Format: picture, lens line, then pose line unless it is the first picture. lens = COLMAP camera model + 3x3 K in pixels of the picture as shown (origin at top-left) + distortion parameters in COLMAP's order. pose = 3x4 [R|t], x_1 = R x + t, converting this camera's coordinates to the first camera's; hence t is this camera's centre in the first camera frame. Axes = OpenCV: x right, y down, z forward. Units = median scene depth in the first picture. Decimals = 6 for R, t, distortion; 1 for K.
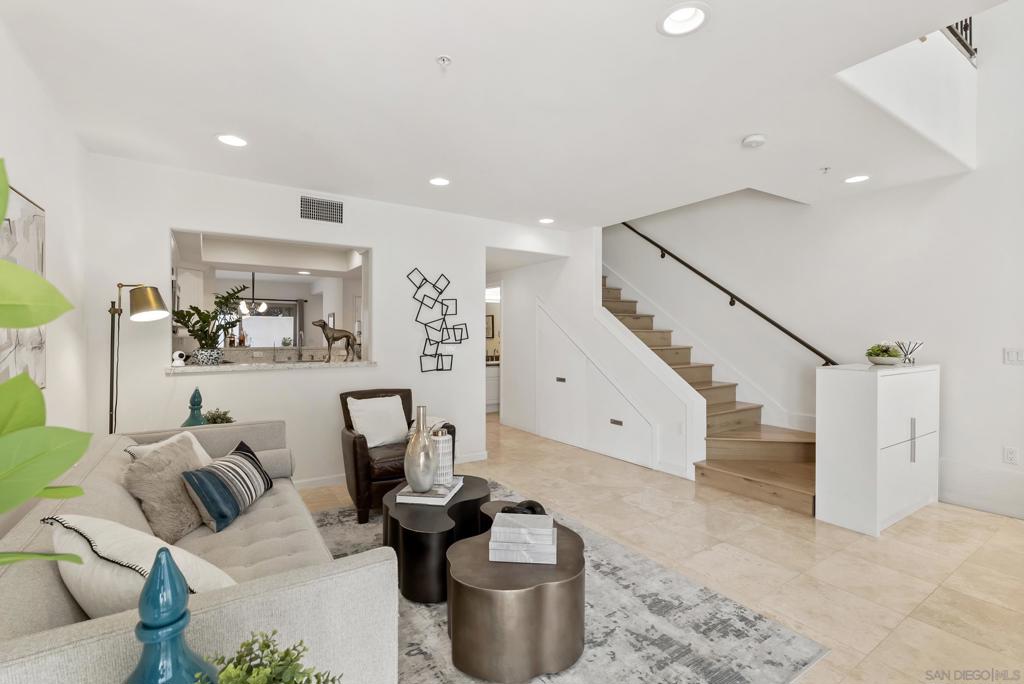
lens RADIAL K [[464.0, 0, 512.7], [0, 464.0, 337.1], [0, 0, 1]] dist [-0.007574, 0.002435]
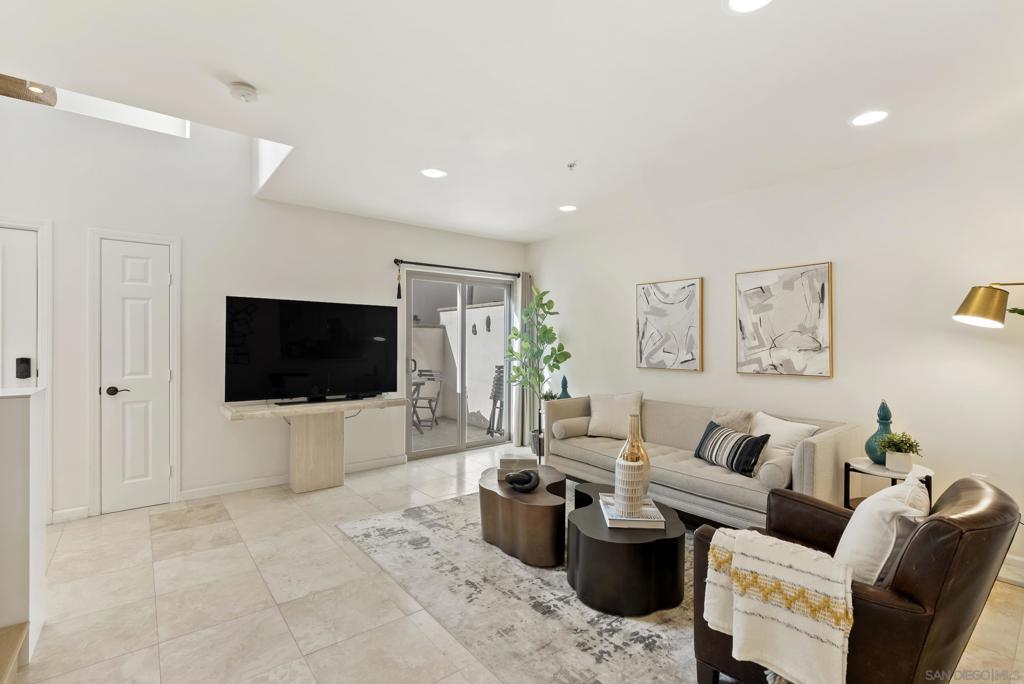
lens RADIAL K [[464.0, 0, 511.9], [0, 464.0, 340.9], [0, 0, 1]] dist [-0.007574, 0.002435]
pose [[-0.995289, -0.009440, -0.096492, 0.183075], [-0.010137, 0.999926, 0.006737, -0.014407], [0.096422, 0.007684, -0.995311, 2.327412]]
